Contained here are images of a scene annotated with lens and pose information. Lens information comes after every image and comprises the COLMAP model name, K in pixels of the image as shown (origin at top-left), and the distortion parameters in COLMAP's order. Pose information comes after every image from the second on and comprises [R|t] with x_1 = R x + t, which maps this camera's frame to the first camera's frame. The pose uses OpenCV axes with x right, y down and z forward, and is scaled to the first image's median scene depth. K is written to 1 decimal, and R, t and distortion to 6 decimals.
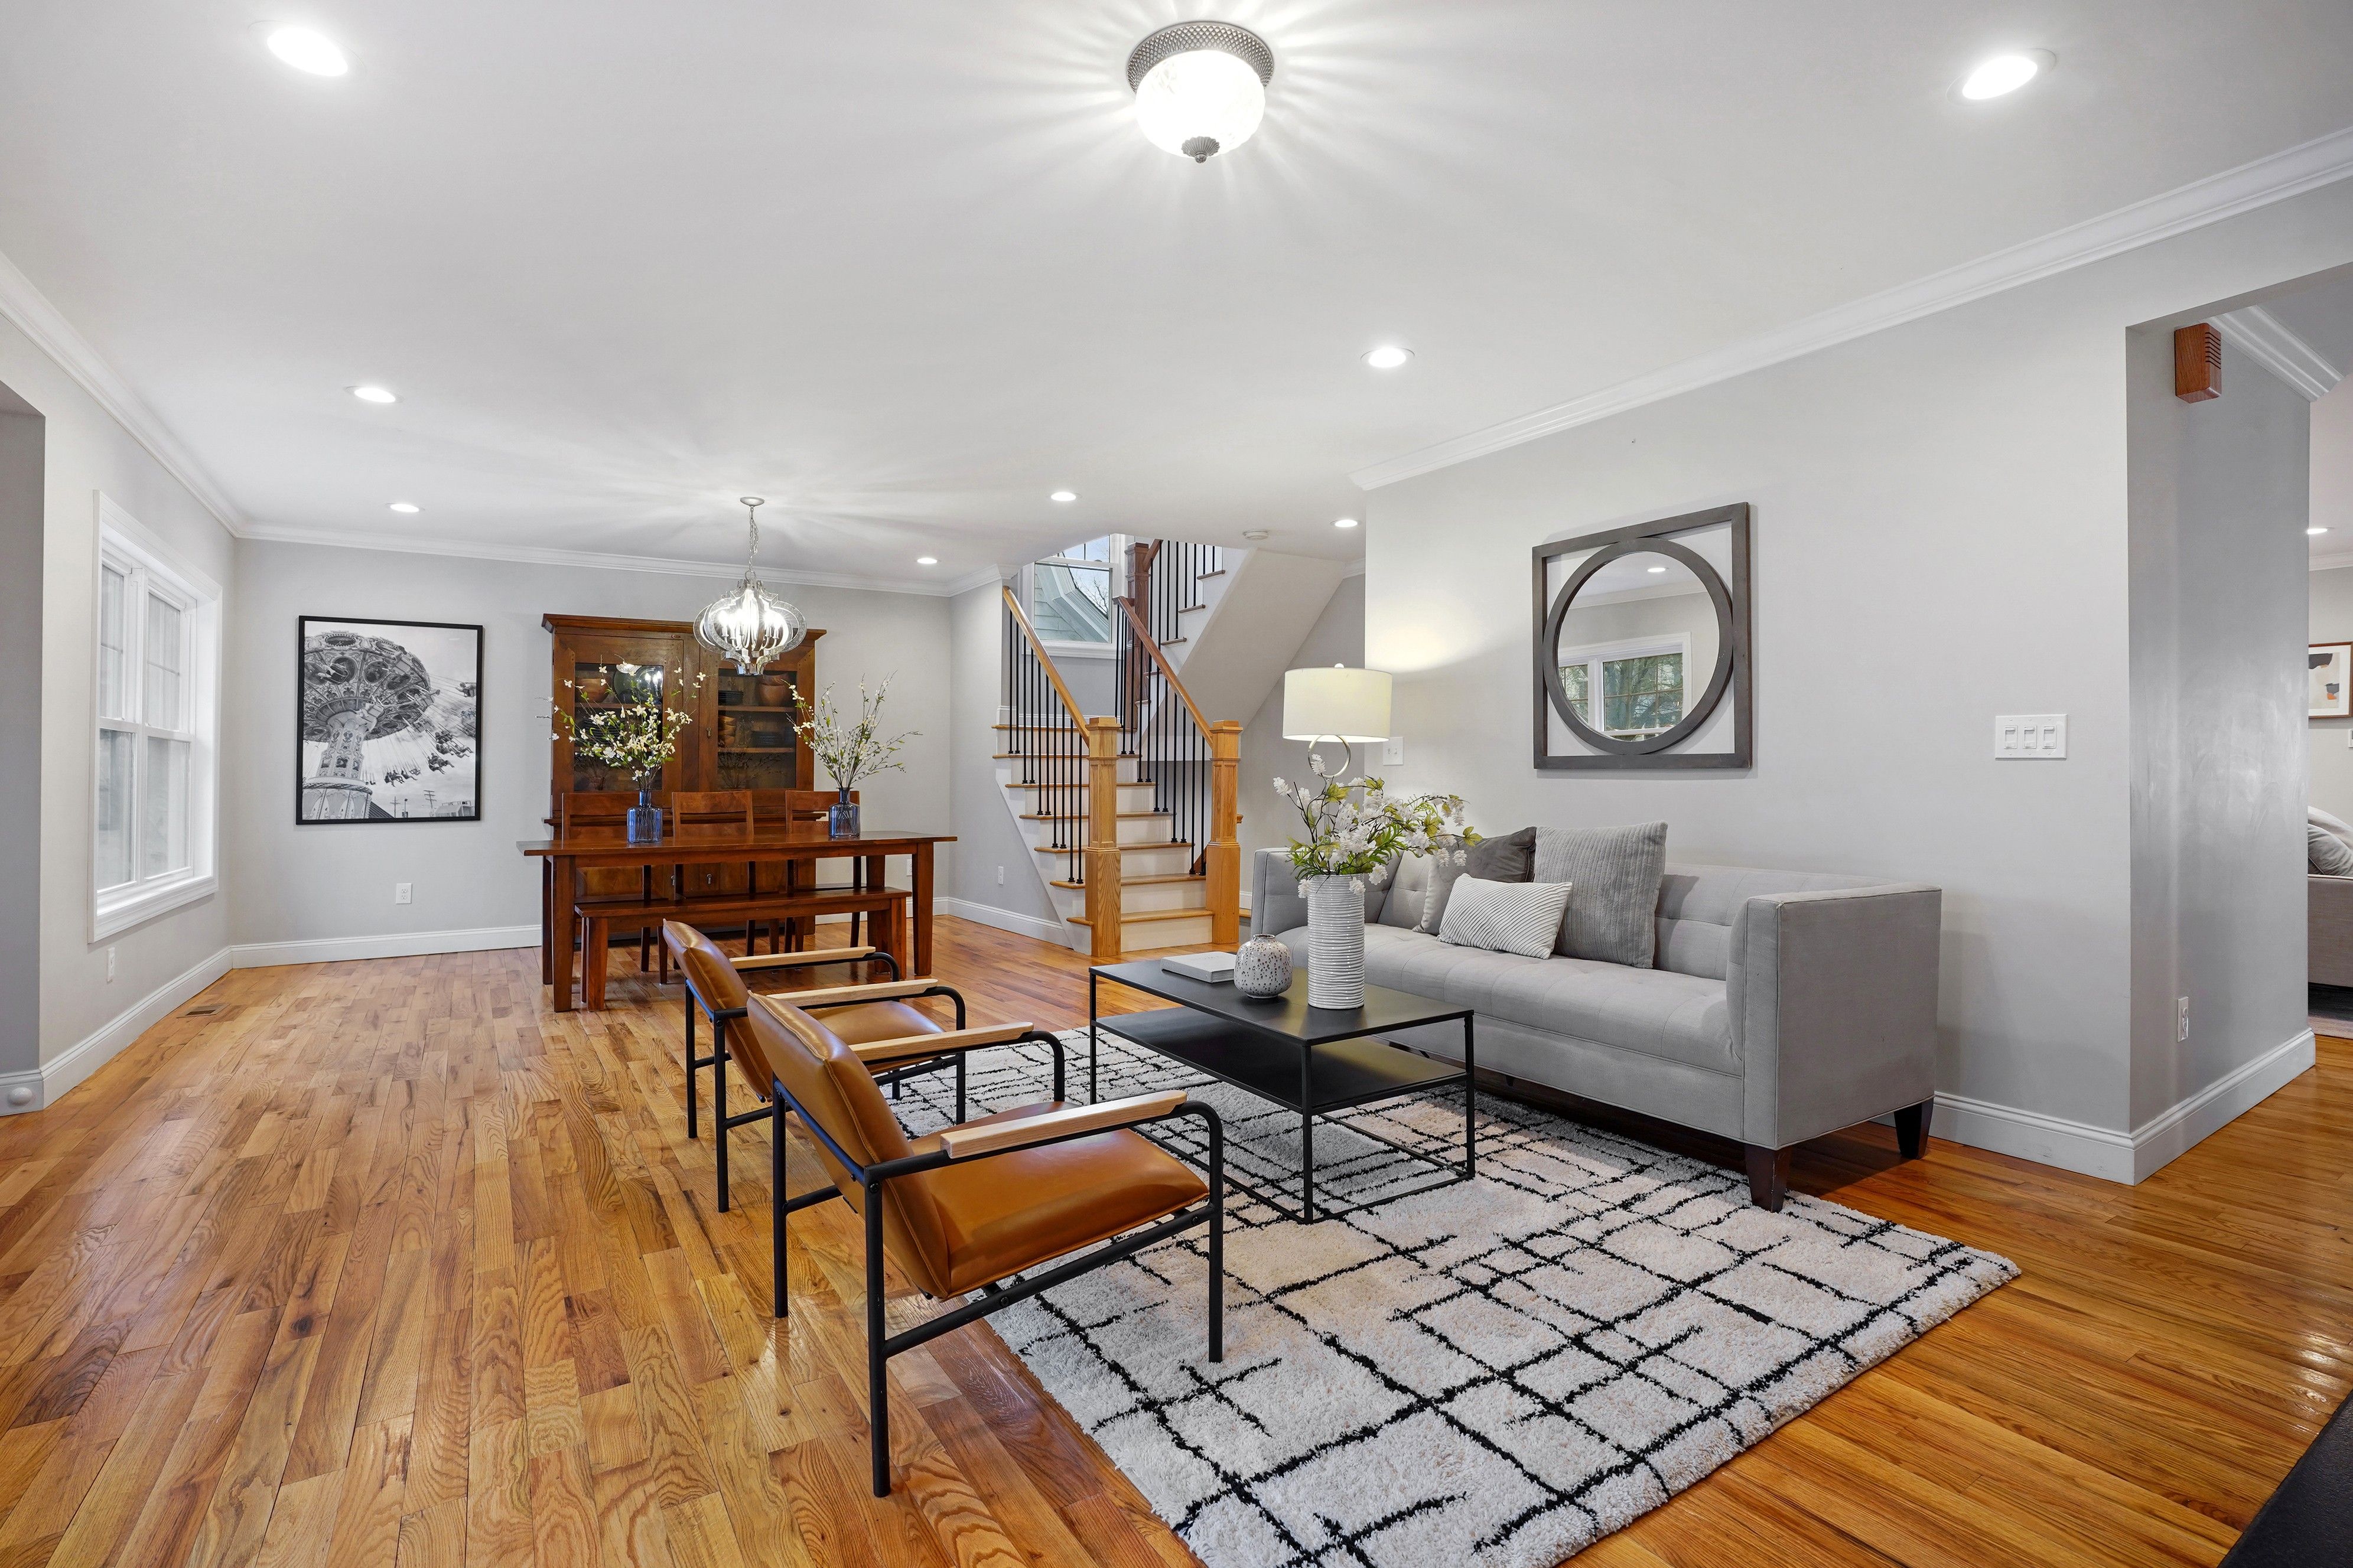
lens RADIAL K [[1116.0, 0, 1169.3], [0, 1116.0, 746.6], [0, 0, 1]] dist [-0.053479, 0.026663]
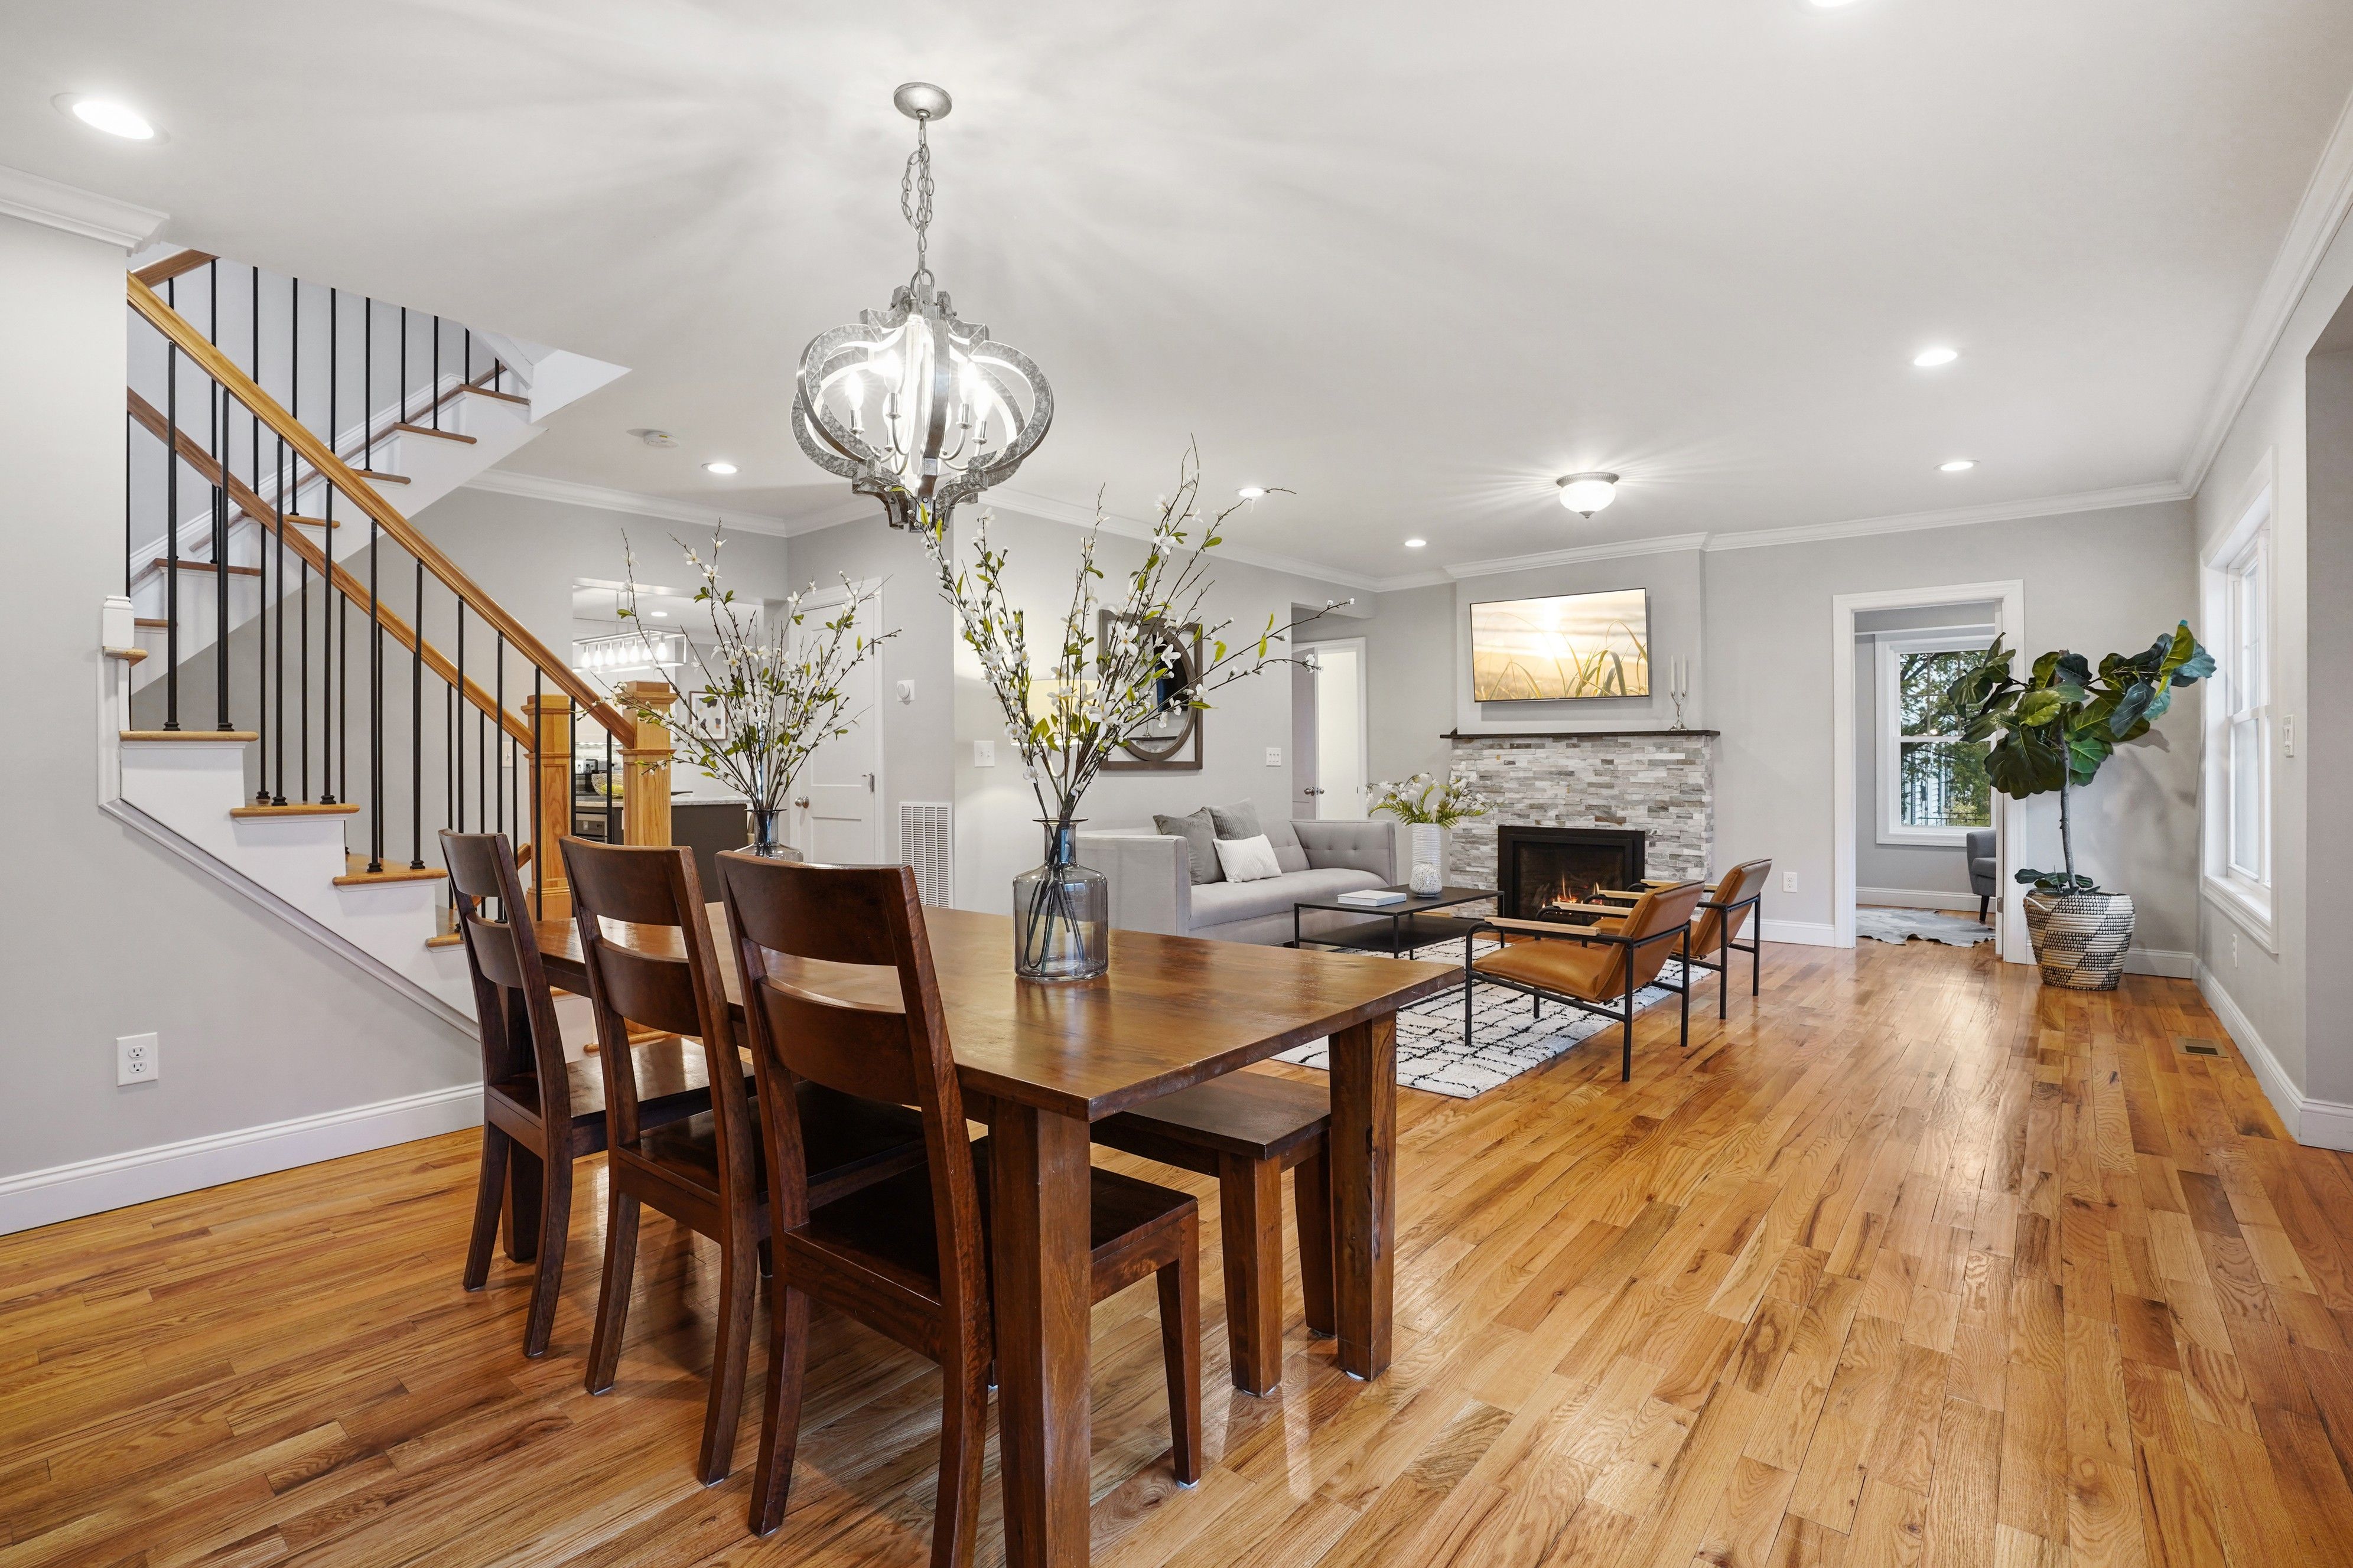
lens RADIAL K [[1067.4, 0, 1259.9], [0, 1067.4, 764.4], [0, 0, 1]] dist [-0.019016, 0.000512]
pose [[-0.356416, 0.008628, 0.934288, -0.789276], [-0.013112, 0.999813, -0.014235, 0.023053], [-0.934235, -0.017324, -0.356236, 1.033341]]
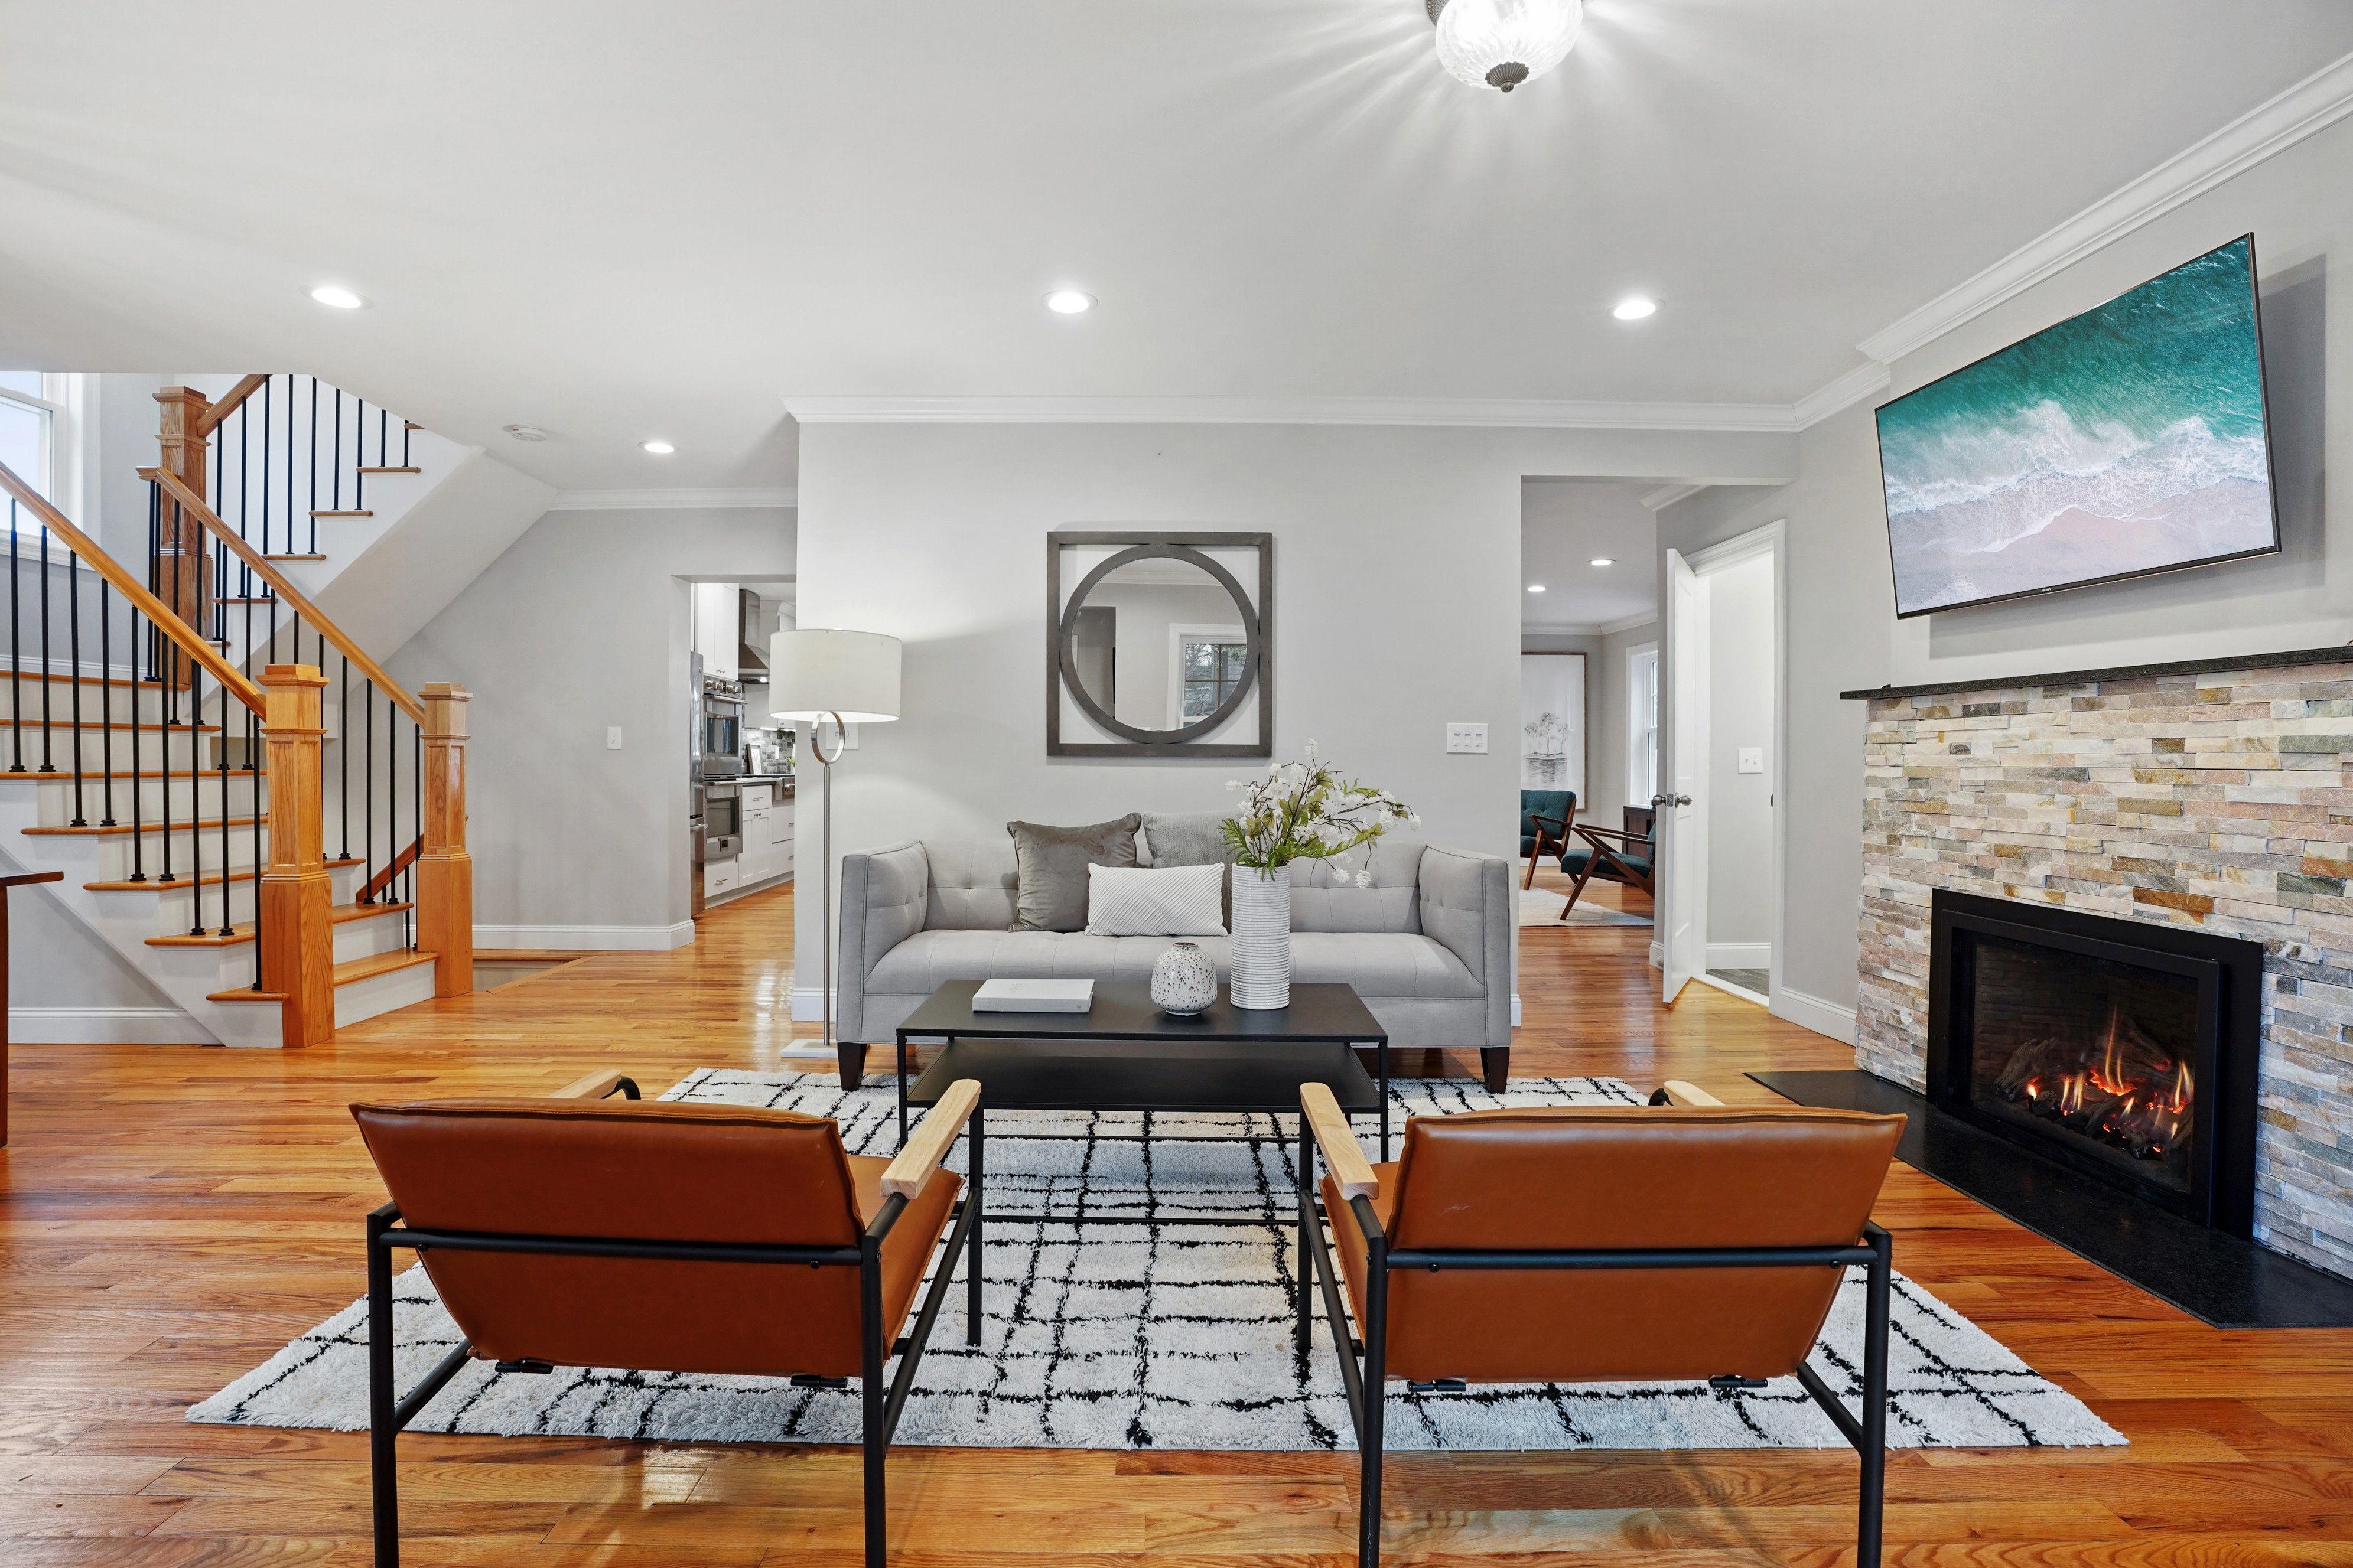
lens RADIAL K [[1089.3, 0, 1189.9], [0, 1089.3, 770.3], [0, 0, 1]] dist [-0.064013, 0.022027]
pose [[0.506635, 0.000826, 0.862160, -0.361114], [-0.026365, 0.999547, 0.014535, 0.012400], [-0.861757, -0.030095, 0.506427, 0.319293]]
